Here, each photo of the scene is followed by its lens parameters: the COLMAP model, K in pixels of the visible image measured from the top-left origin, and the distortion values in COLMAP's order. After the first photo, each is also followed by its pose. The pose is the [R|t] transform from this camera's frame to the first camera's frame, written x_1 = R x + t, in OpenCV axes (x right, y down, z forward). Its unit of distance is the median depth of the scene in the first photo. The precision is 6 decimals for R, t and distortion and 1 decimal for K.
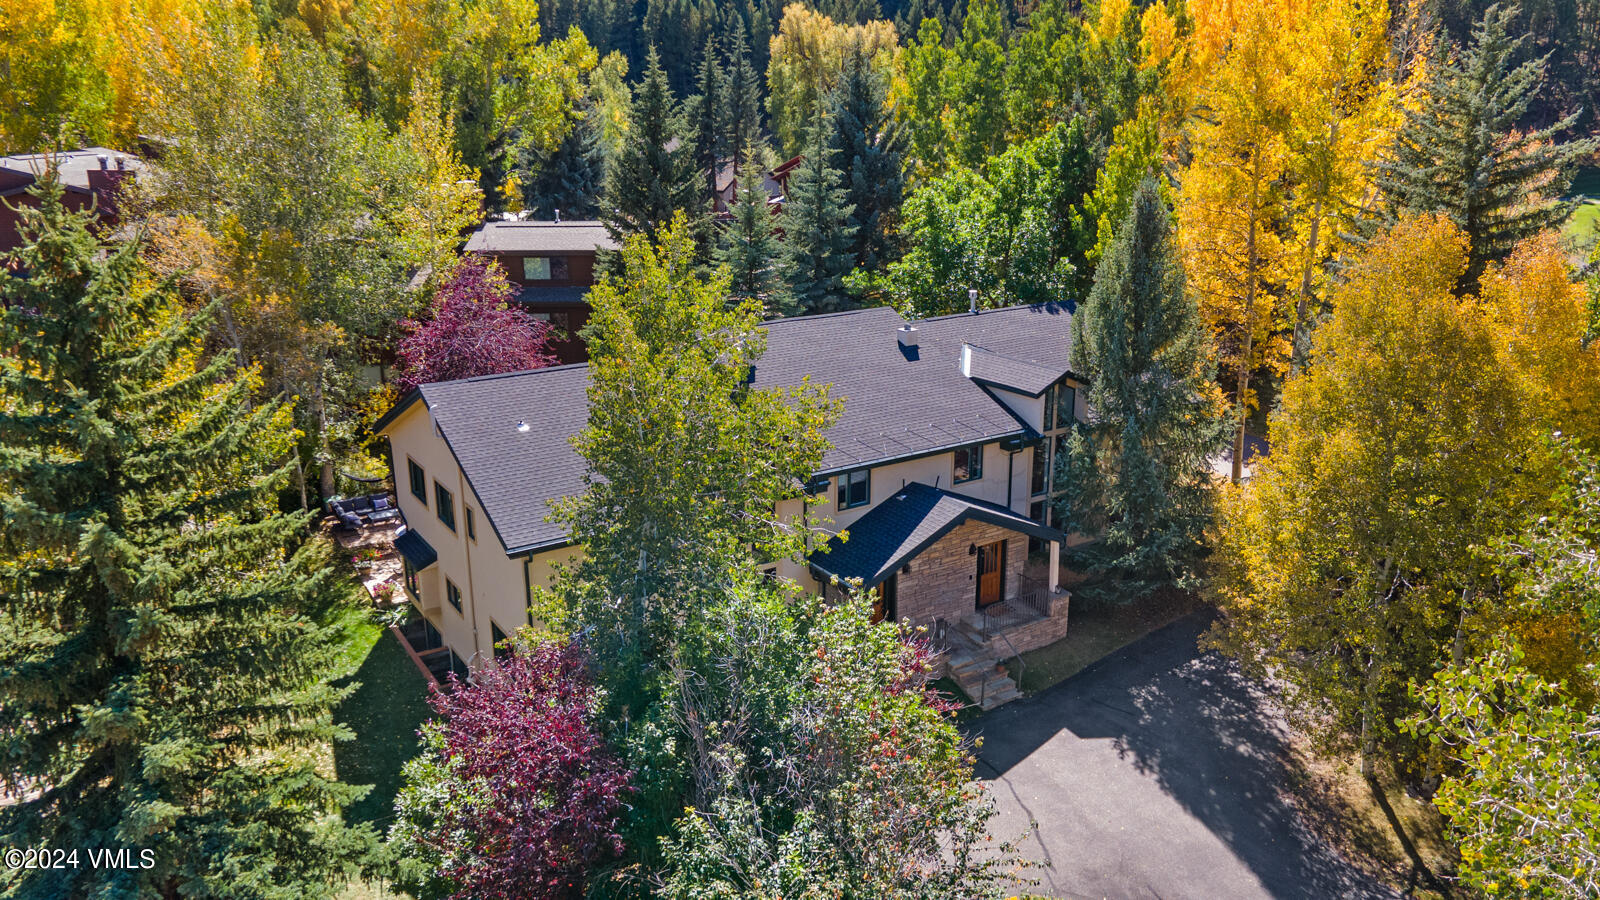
lens RADIAL K [[1154.6, 0, 800.0], [0, 1154.6, 444.6], [0, 0, 1]] dist [0.028728, 0.007867]
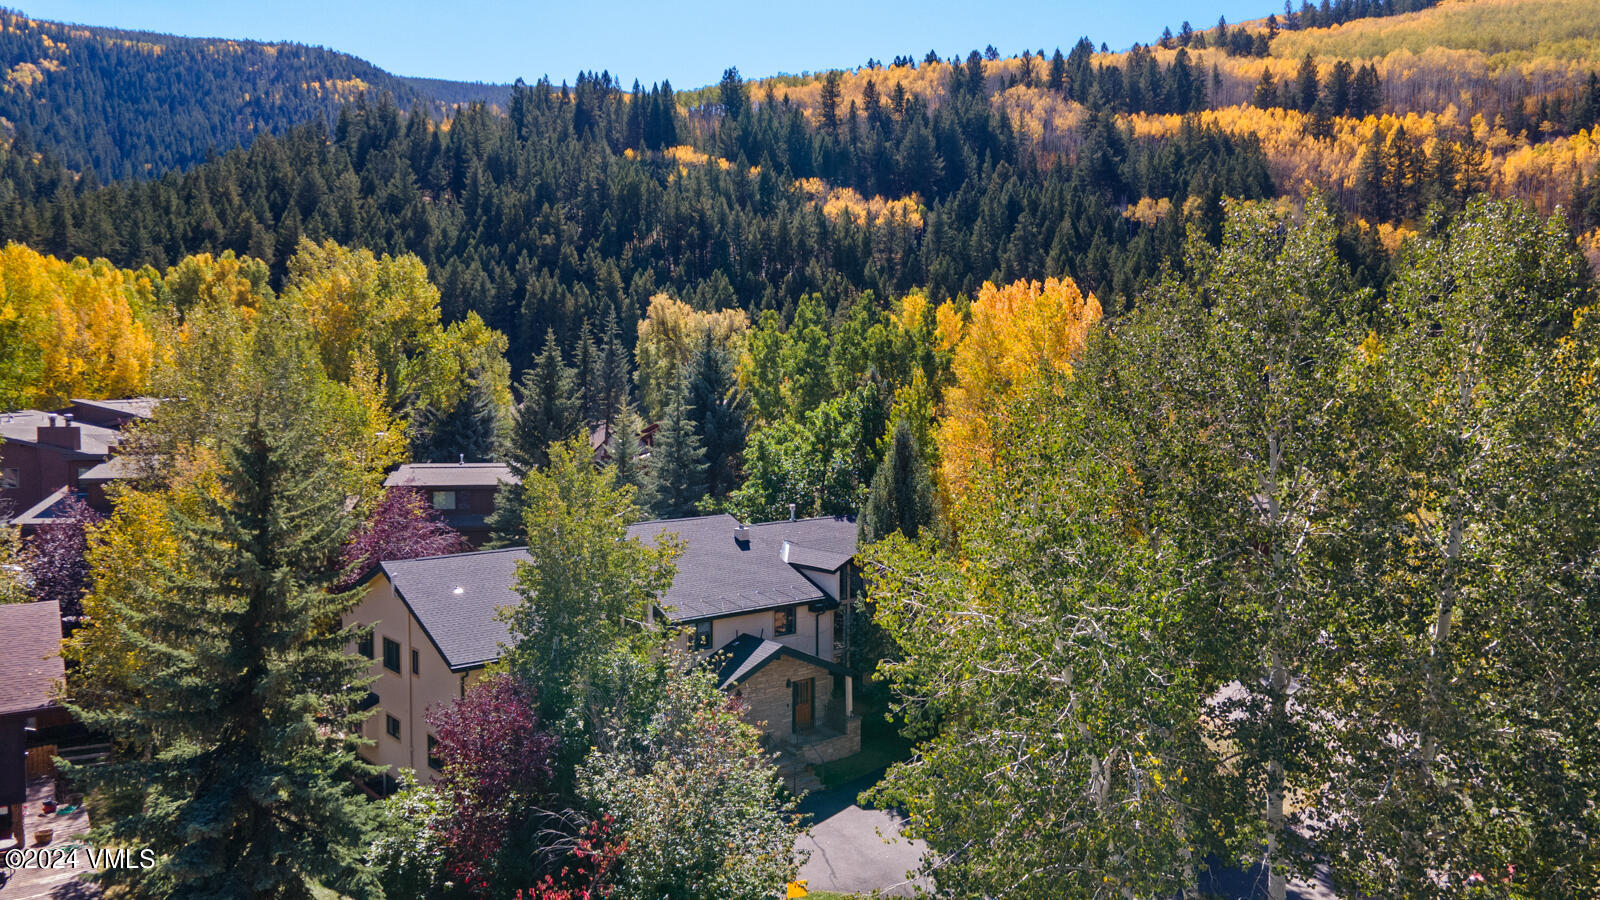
lens RADIAL K [[1154.6, 0, 813.4], [0, 1154.6, 439.6], [0, 0, 1]] dist [0.028728, 0.007867]
pose [[0.991925, 0.001163, 0.126821, 0.003727], [0.028461, 0.972413, -0.231522, 0.091869], [-0.123592, 0.233261, 0.964528, -0.276916]]
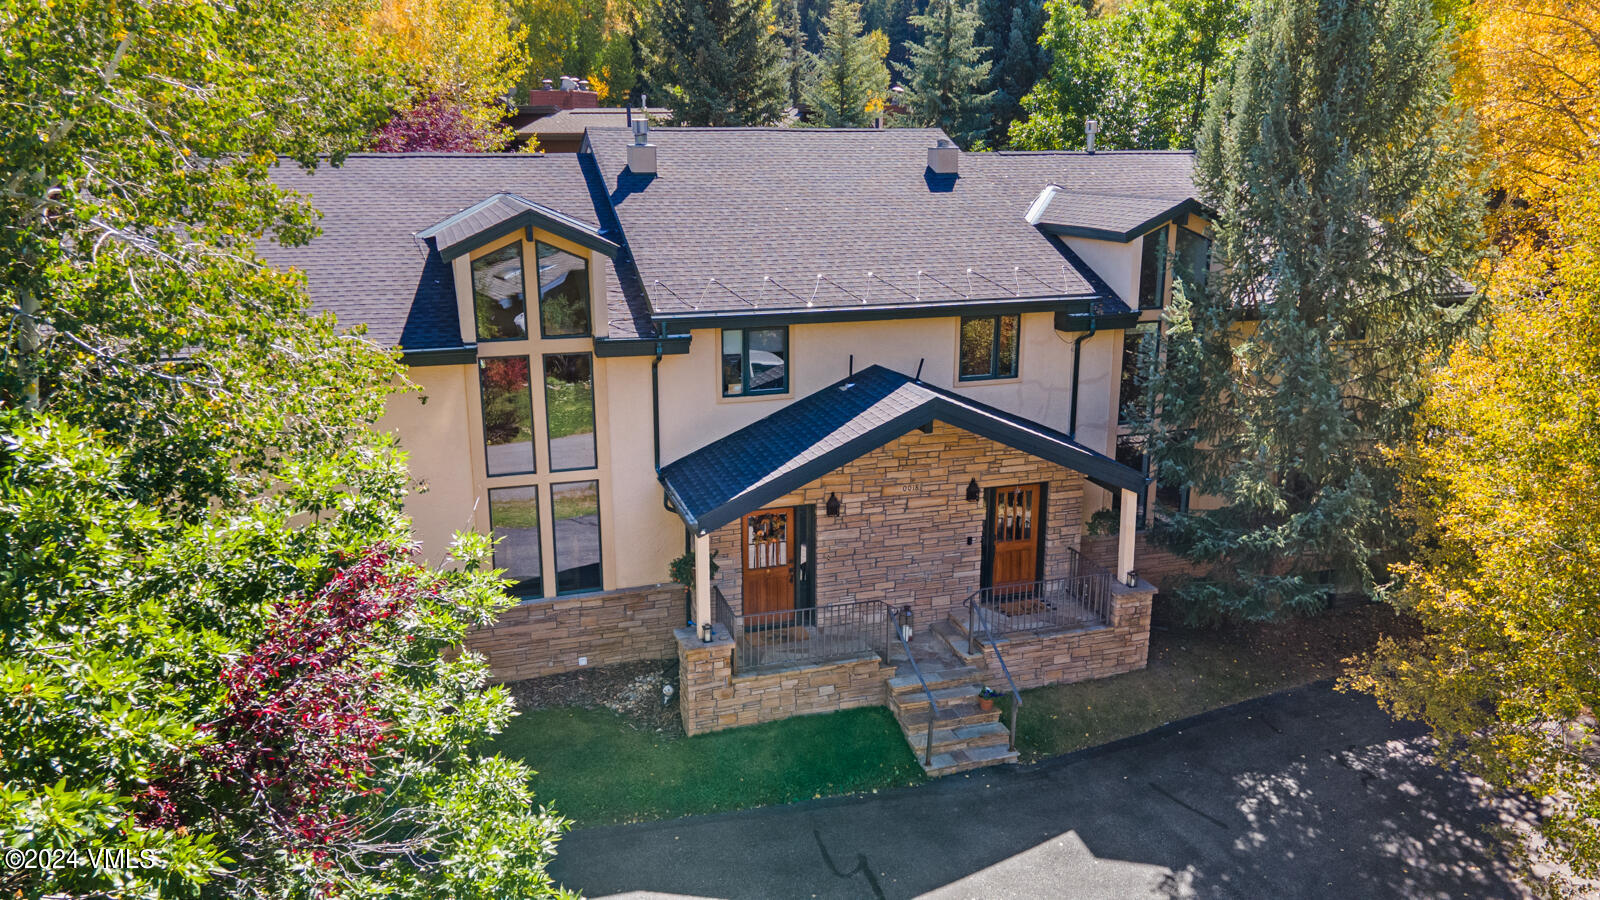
lens RADIAL K [[1154.6, 0, 799.0], [0, 1154.6, 448.8], [0, 0, 1]] dist [0.028728, 0.007867]
pose [[0.962107, 0.070735, -0.263339, 0.154601], [-0.079044, 0.996648, -0.021080, 0.064055], [0.260965, 0.041096, 0.964473, 0.309735]]
